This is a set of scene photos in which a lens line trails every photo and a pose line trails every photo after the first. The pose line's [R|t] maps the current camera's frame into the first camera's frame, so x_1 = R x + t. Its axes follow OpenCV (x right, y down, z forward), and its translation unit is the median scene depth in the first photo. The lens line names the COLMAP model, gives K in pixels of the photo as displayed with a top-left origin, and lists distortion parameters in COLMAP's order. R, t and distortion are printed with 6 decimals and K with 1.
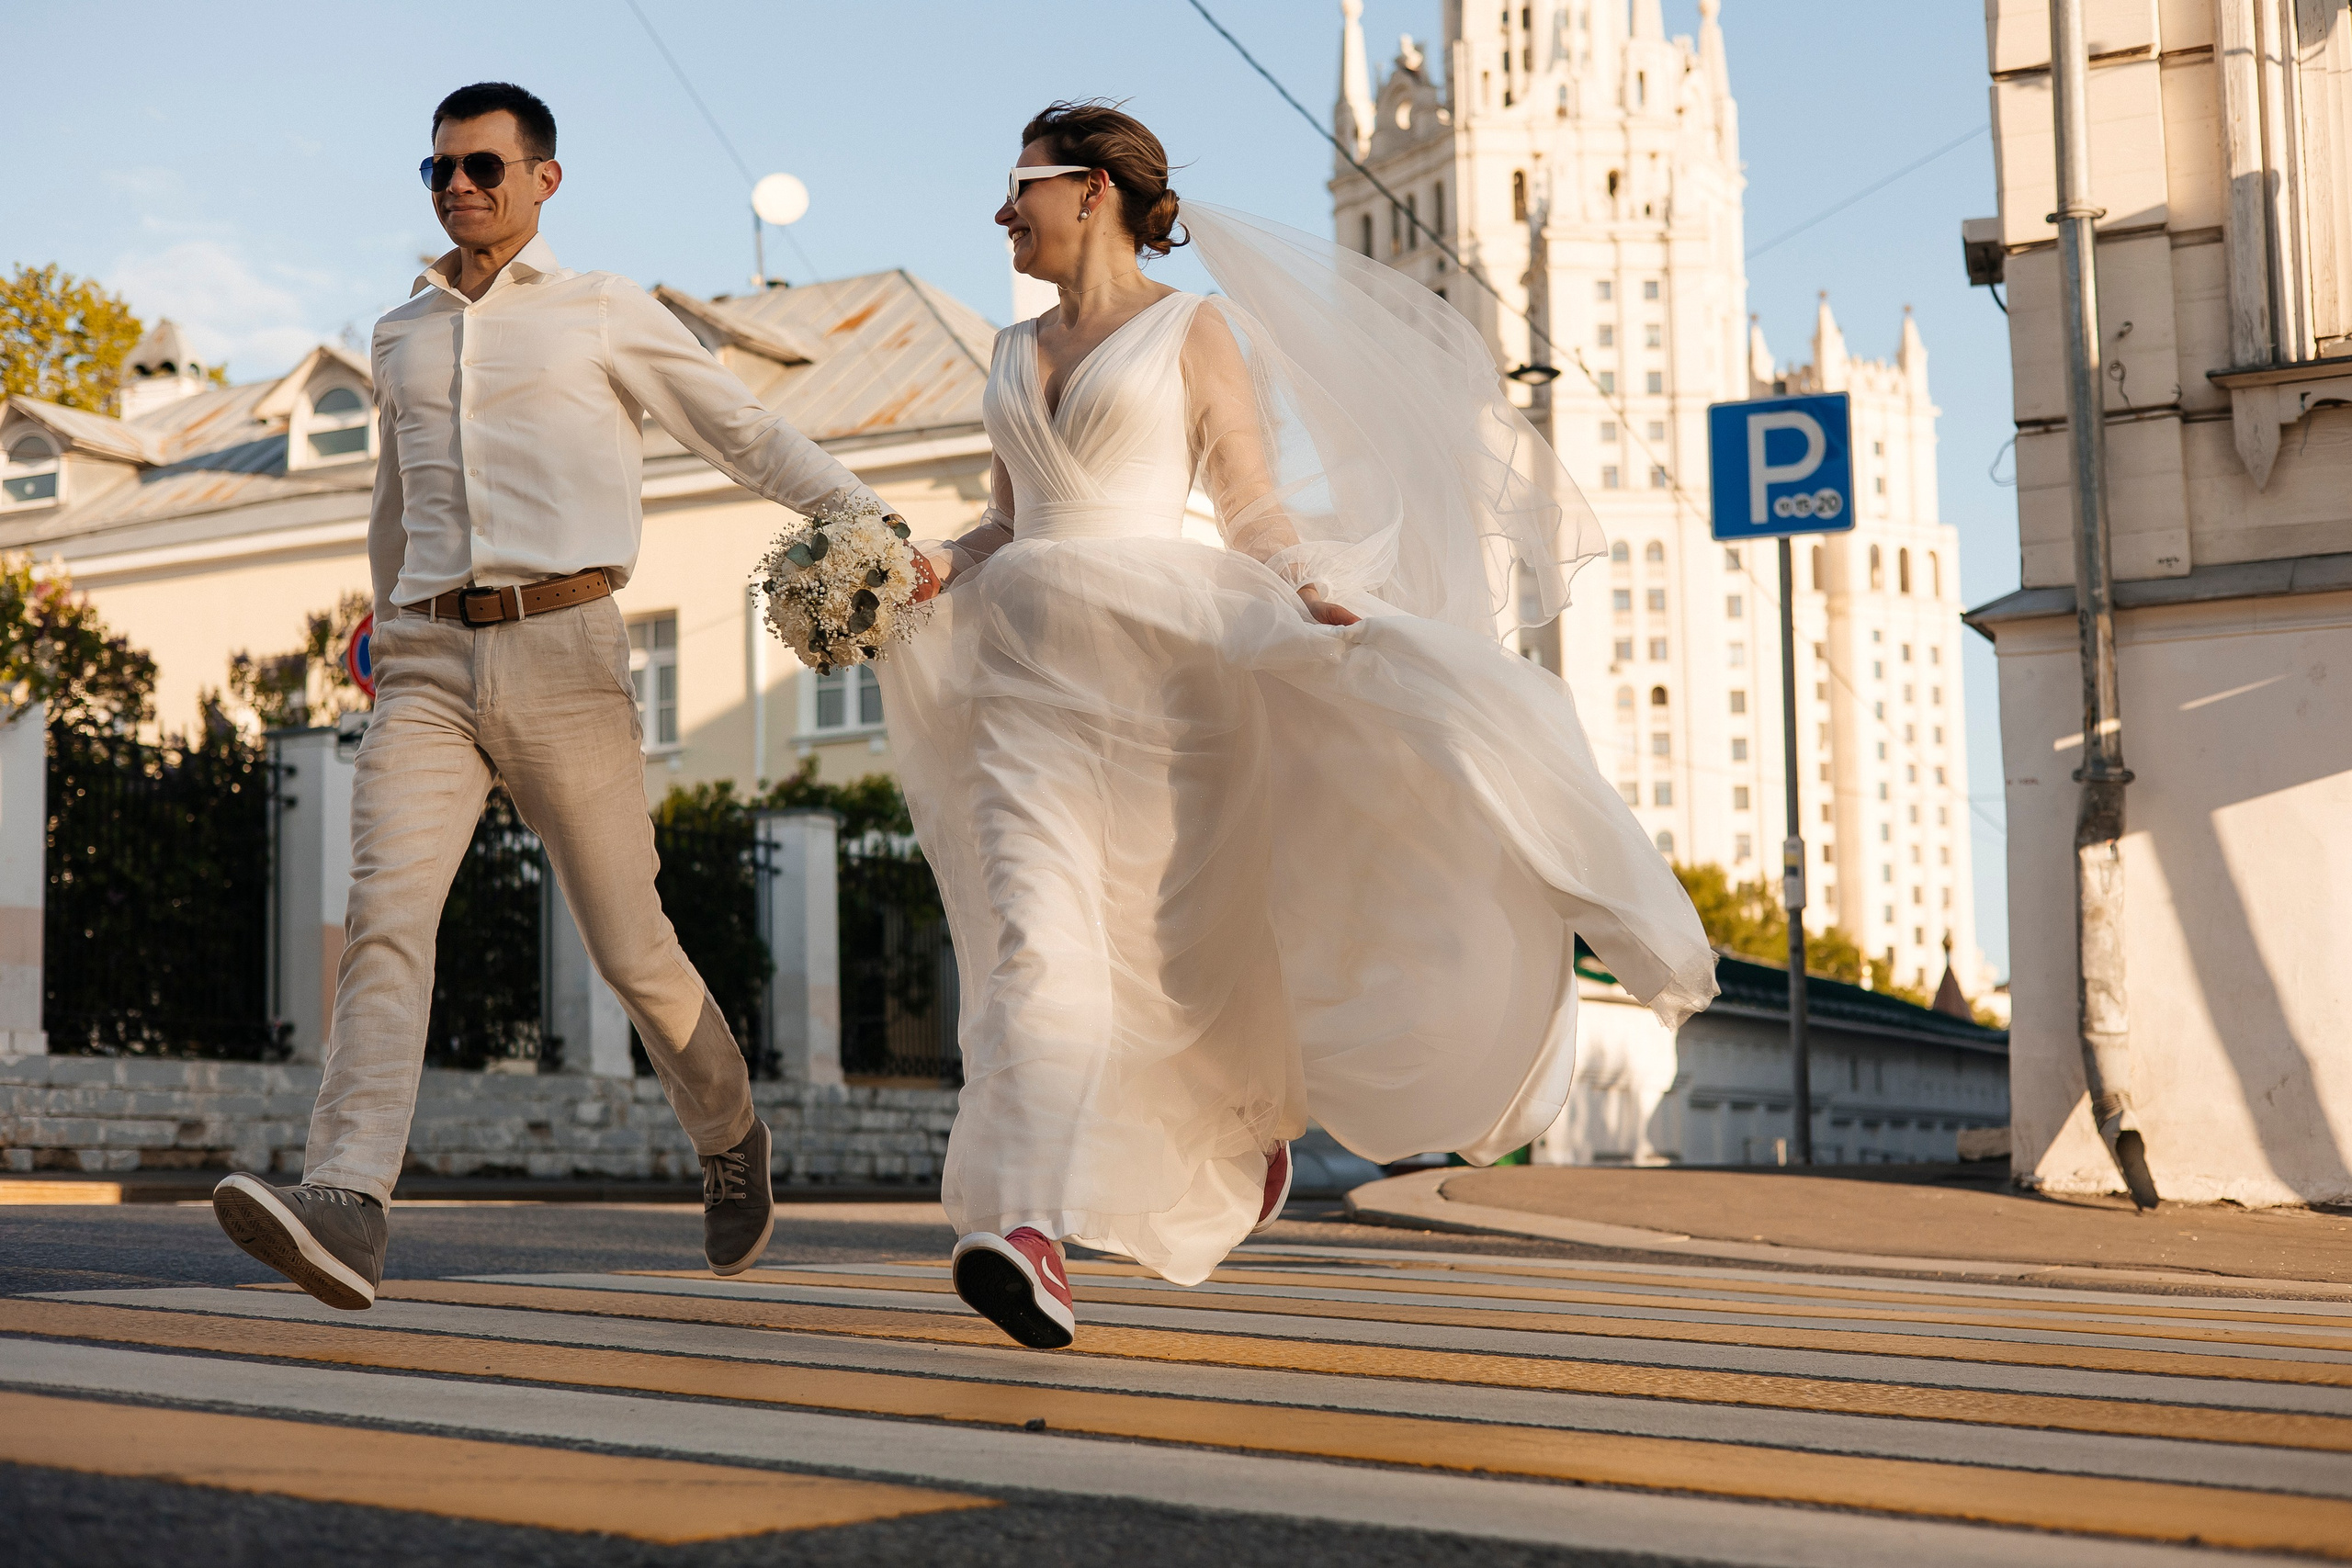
lens RADIAL K [[3300.1, 0, 1205.0], [0, 3300.1, 803.0], [0, 0, 1]] dist [0.004409, 0.103336]
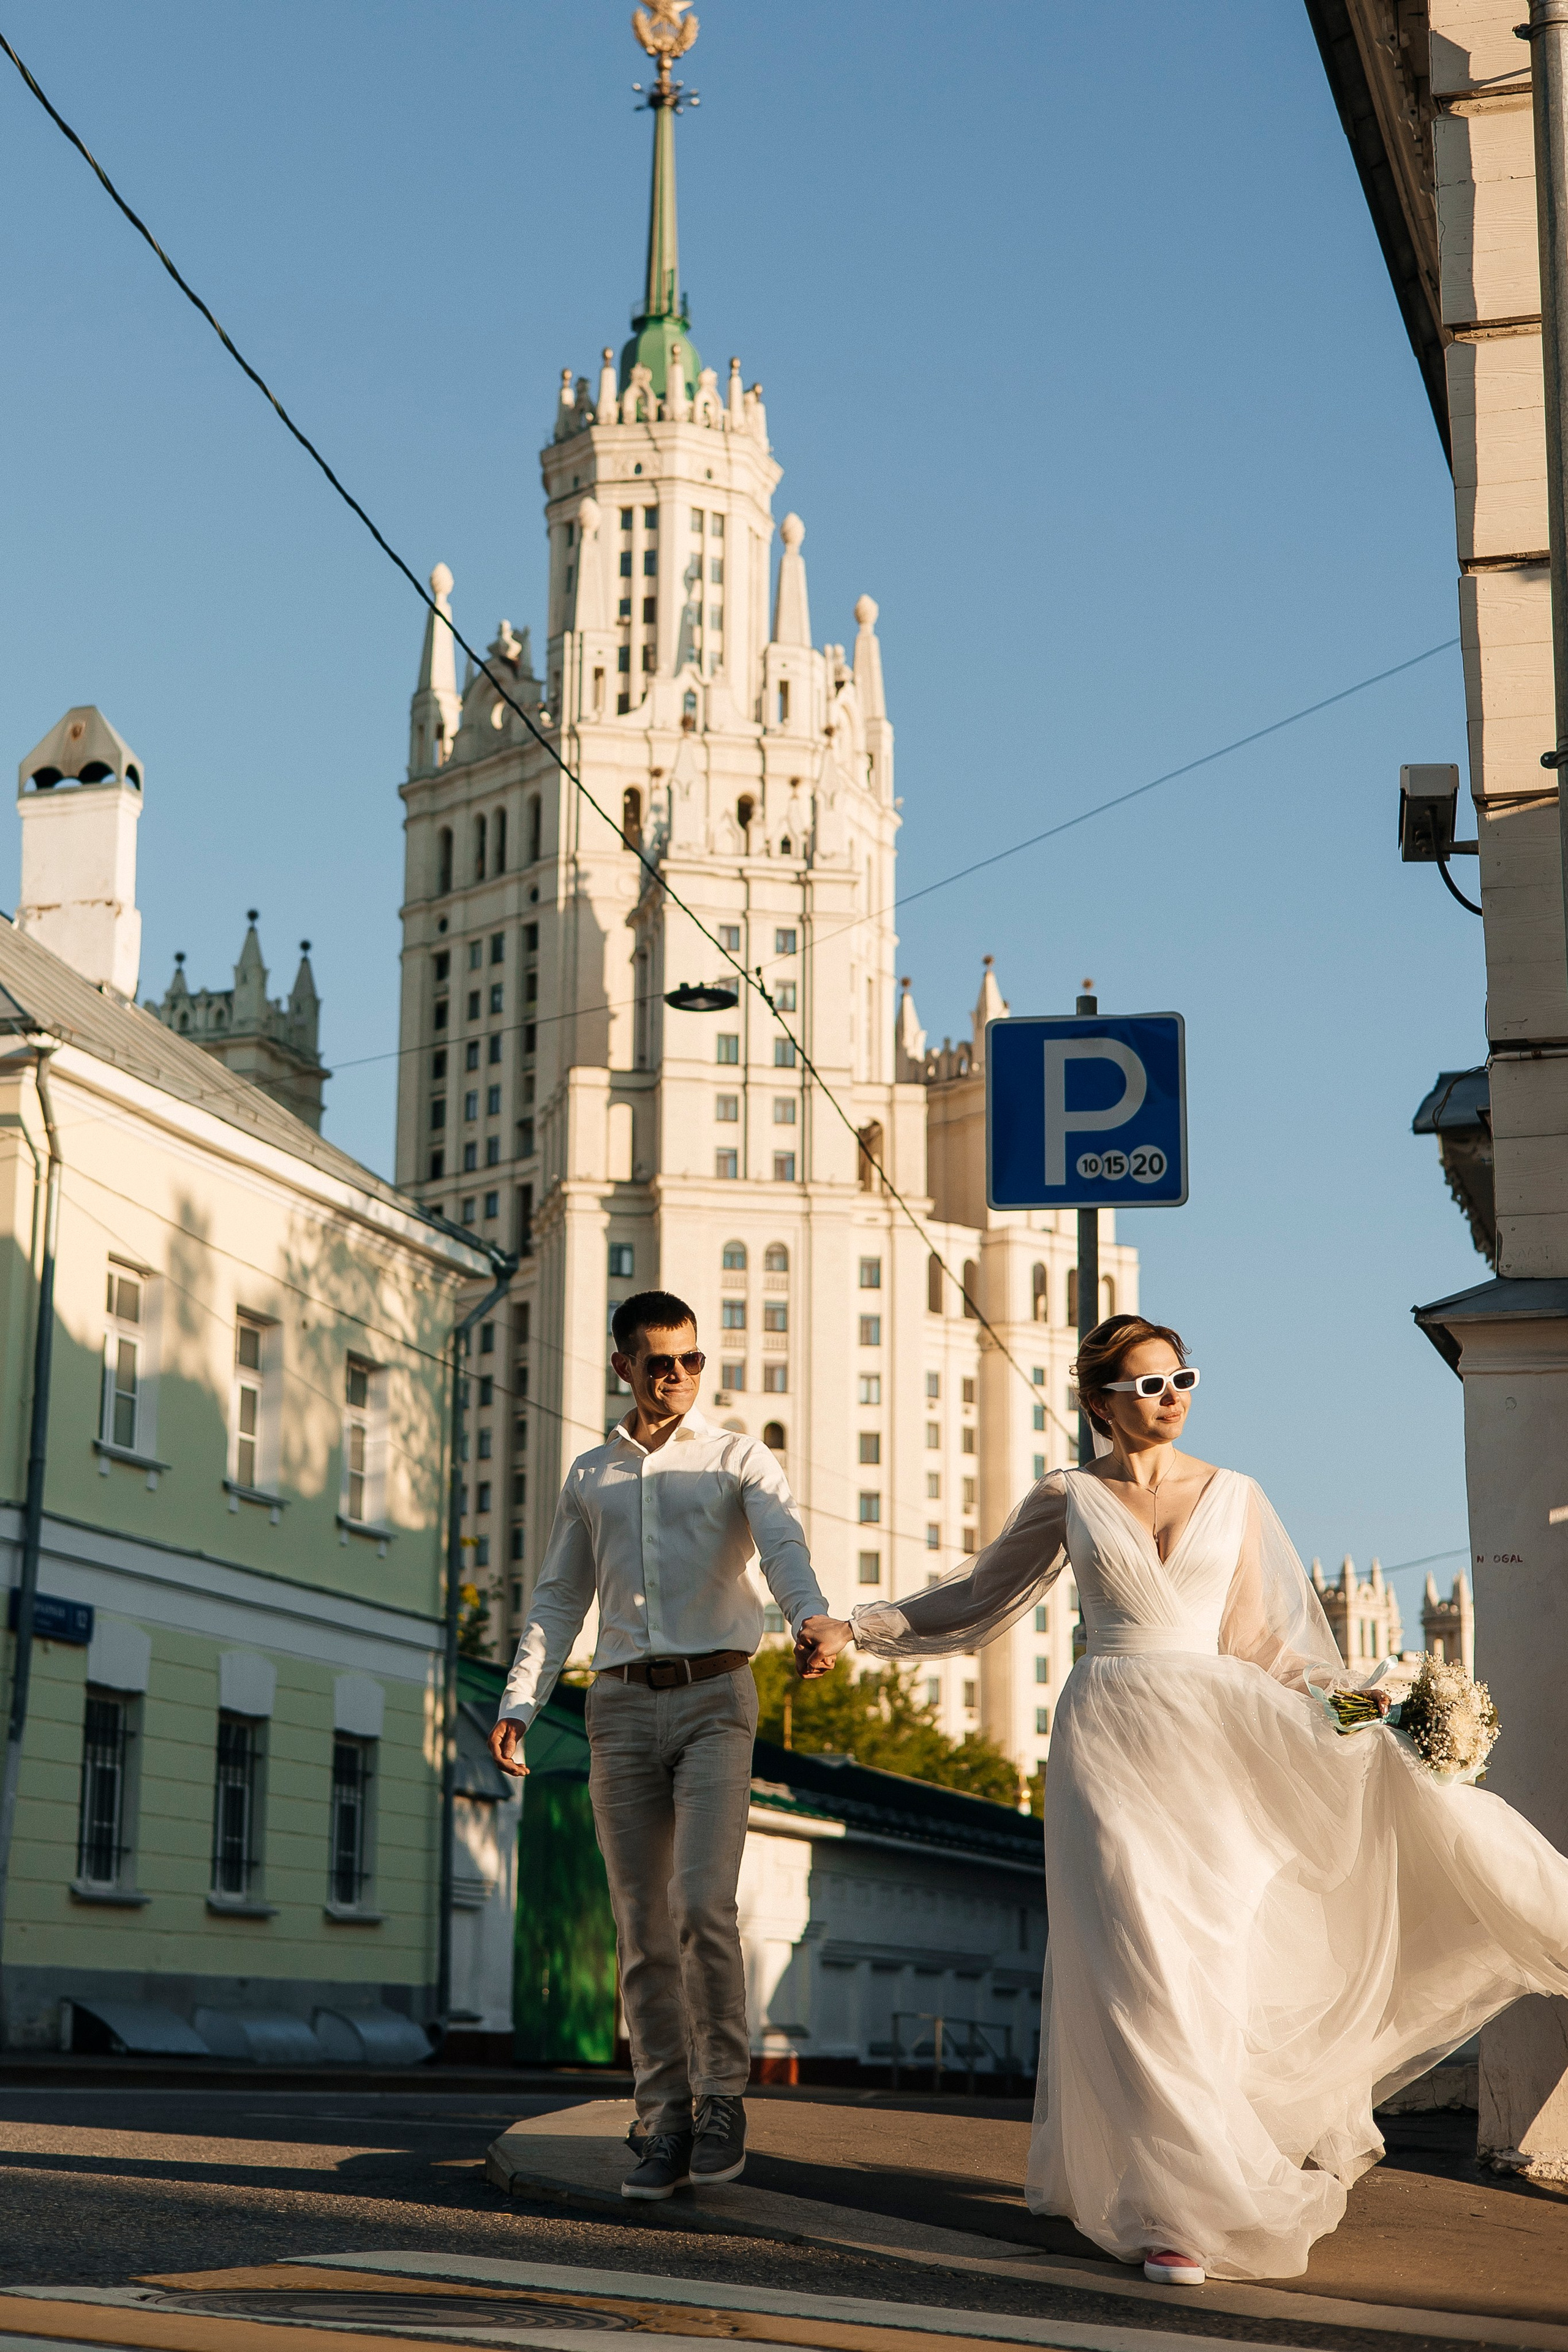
lens RADIAL K [[4017.5, 0, 621.0], [0, 4017.5, 982.2], [0, 0, 1]] dist [-0.005453, 0.226324]
pose [[0.993374, 0.062502, 0.096445, -0.008538], [-0.048324, 0.988555, -0.142912, 0.001264], [-0.104274, 0.137305, 0.985025, 0.065073]]
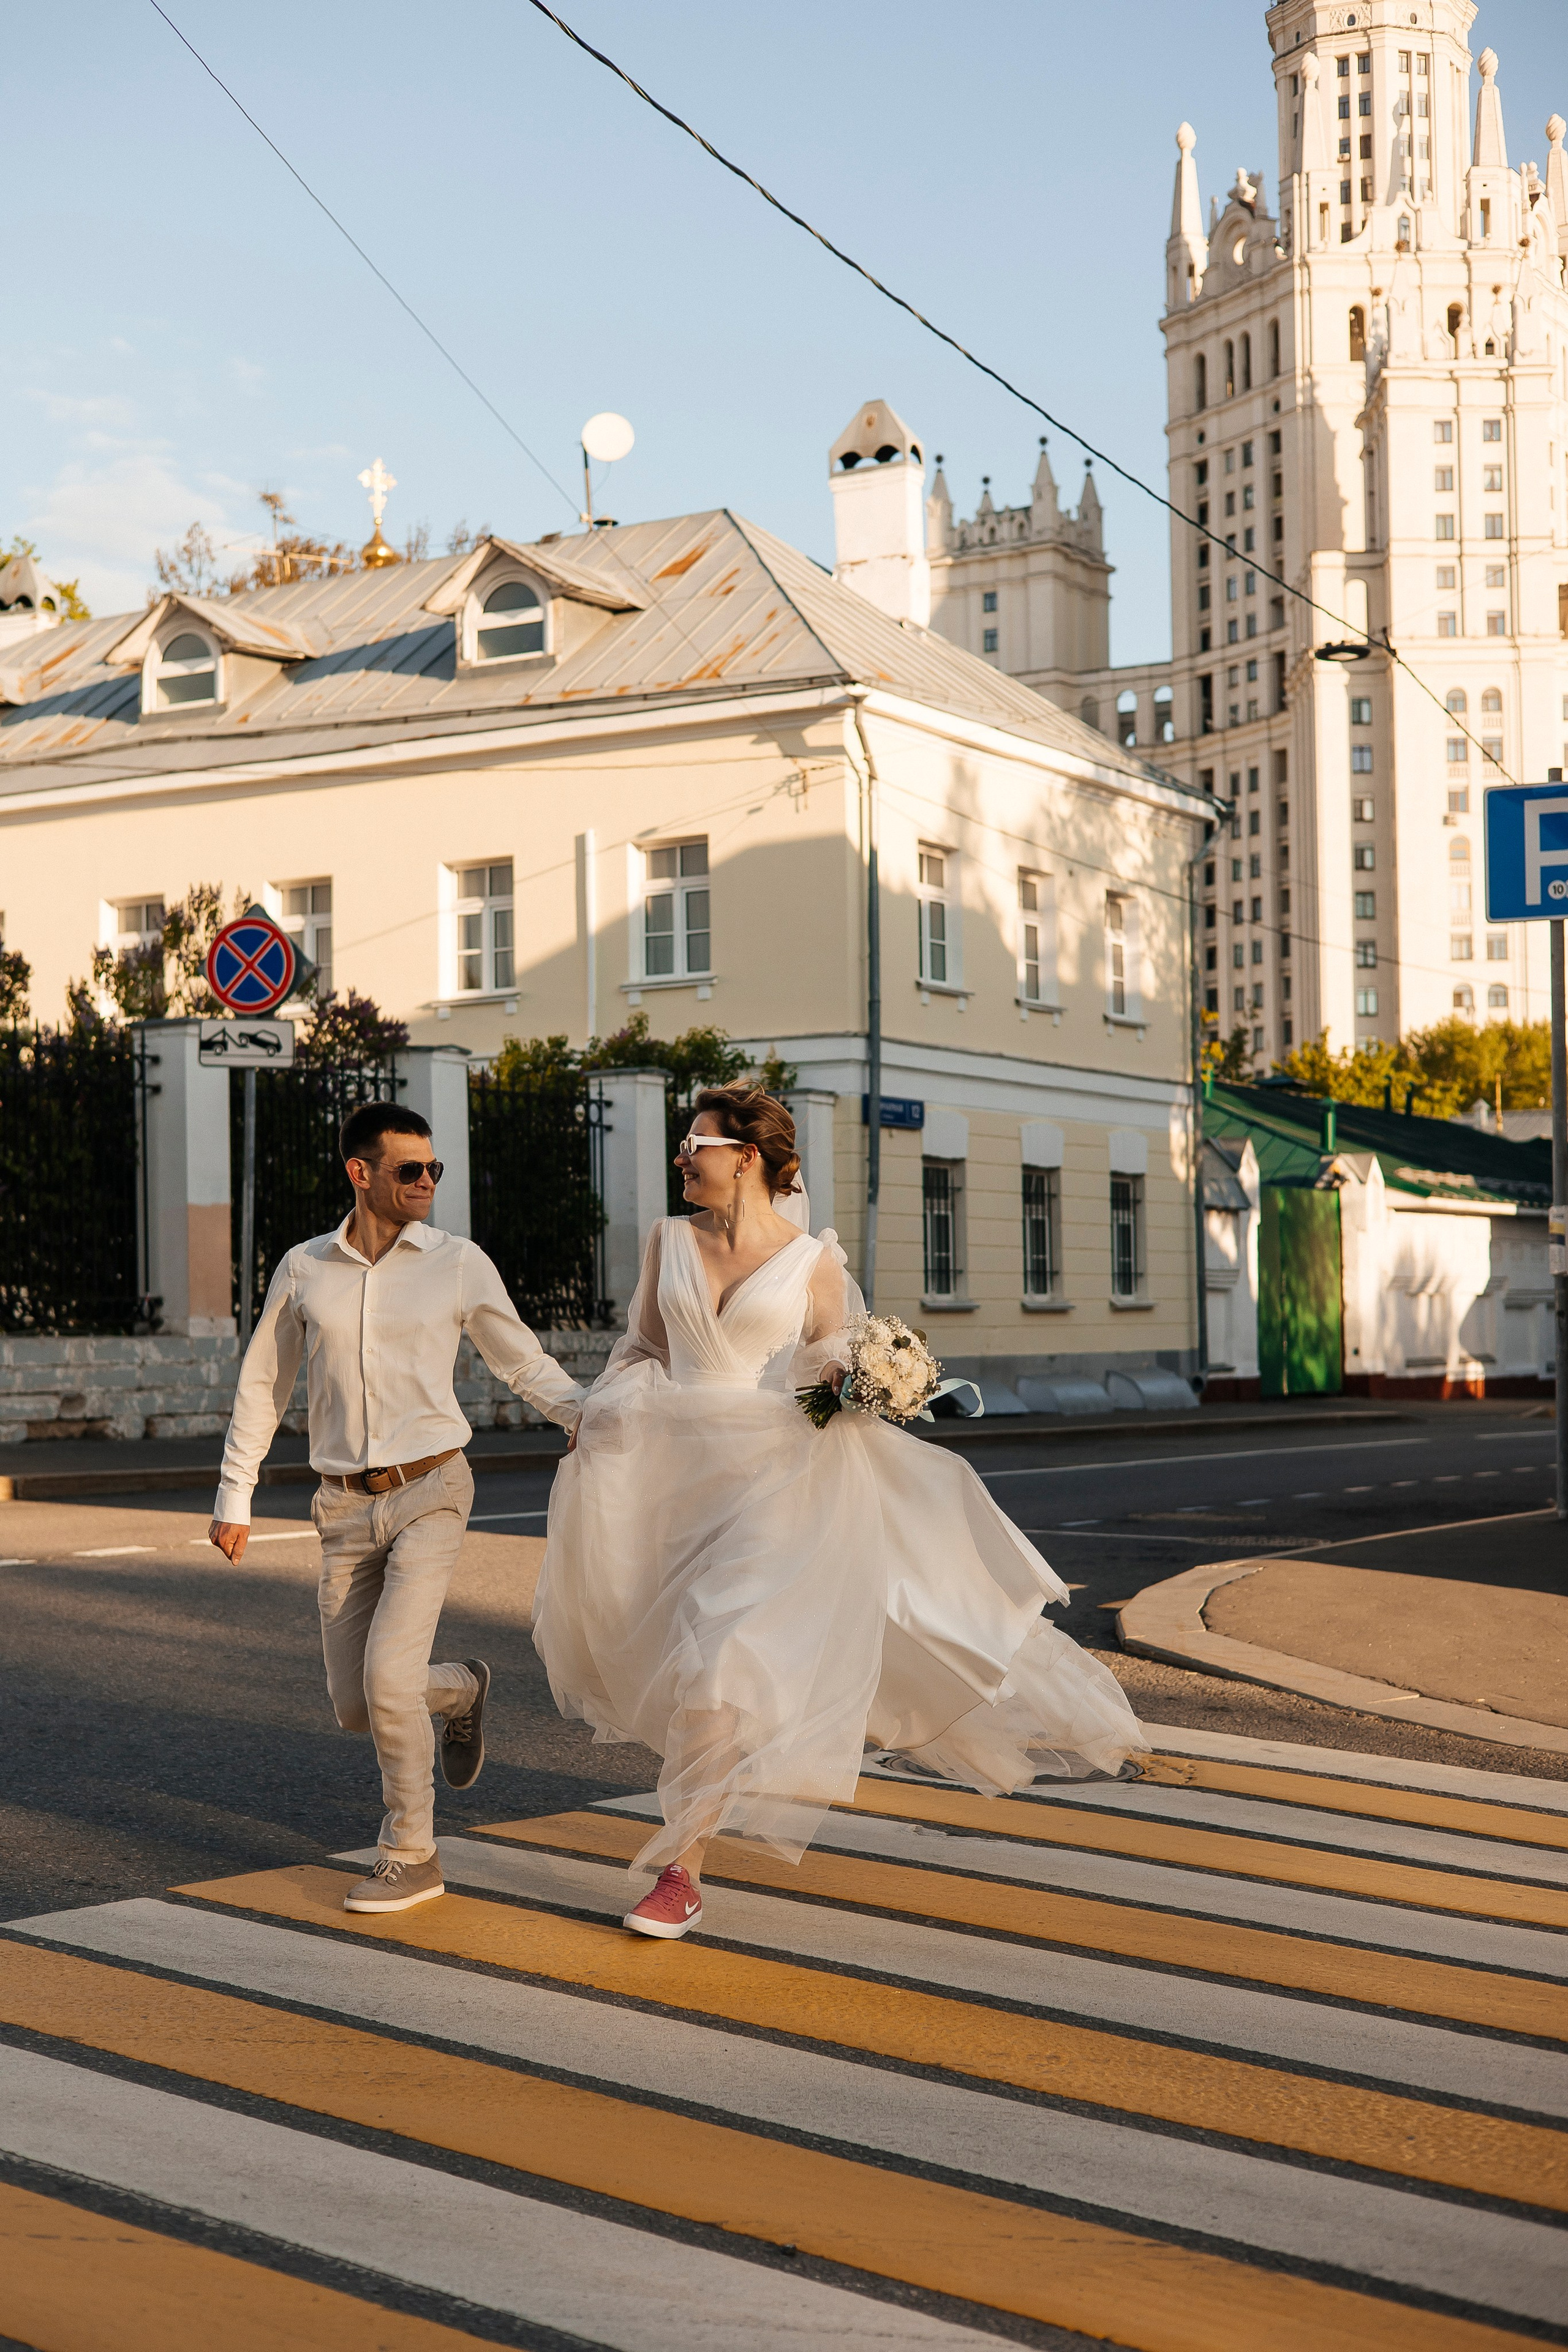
lens RADIAL K [[3300.4, 0, 779.1], [0, 3300.4, 1184.0], [0, 0, 1]] dist [0.004409, 0.103336]
pose [[0.996938, 0.002231, -0.078160, 0.005705], [0.003910, 0.996921, 0.078320, -0.041052], [0.078094, -0.078386, 0.993860, -0.035944]]
